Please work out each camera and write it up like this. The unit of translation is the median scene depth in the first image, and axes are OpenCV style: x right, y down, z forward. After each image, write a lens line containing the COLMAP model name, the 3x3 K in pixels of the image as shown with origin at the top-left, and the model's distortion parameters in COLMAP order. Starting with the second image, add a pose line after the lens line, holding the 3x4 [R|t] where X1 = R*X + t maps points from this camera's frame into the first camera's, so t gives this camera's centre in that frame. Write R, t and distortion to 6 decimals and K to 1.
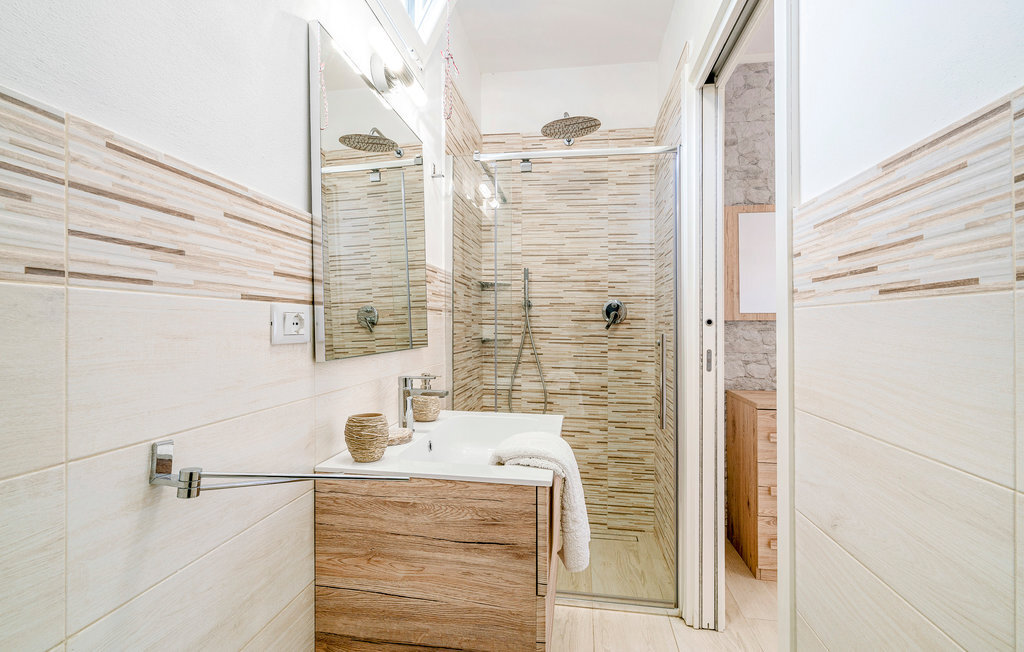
lens RADIAL K [[467.3, 0, 507.3], [0, 467.3, 333.8], [0, 0, 1]] dist [0.000214, 0.000254]
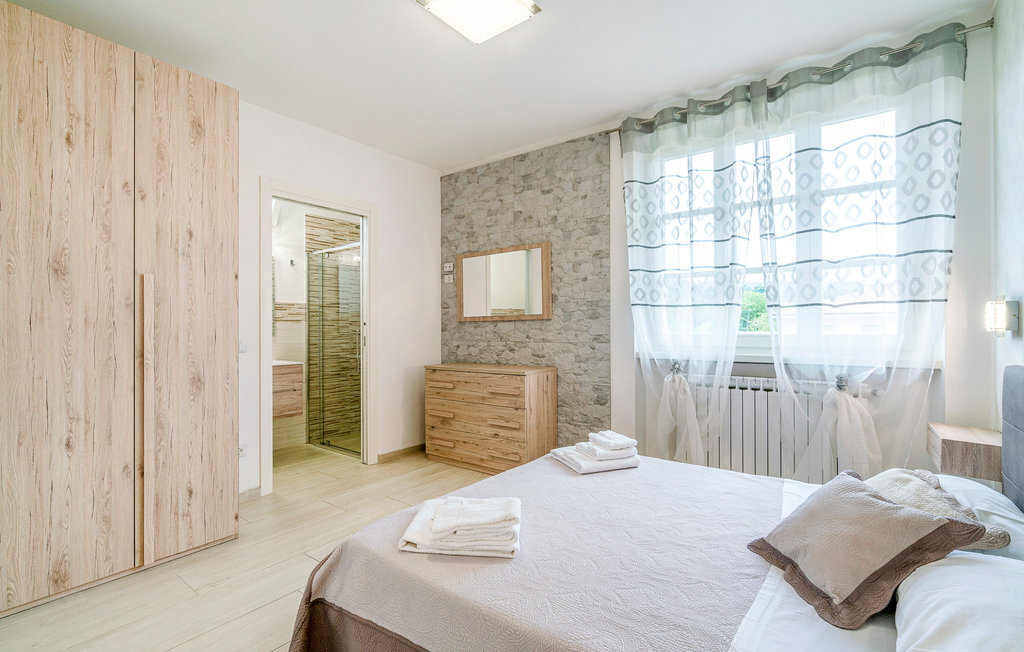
lens RADIAL K [[467.3, 0, 507.3], [0, 467.3, 333.8], [0, 0, 1]] dist [0.000214, 0.000254]
pose [[0.873838, 0.000571, -0.486216, 1.455753], [0.001941, 0.999987, 0.004662, 0.008708], [0.486212, -0.005018, 0.873826, -0.407306]]
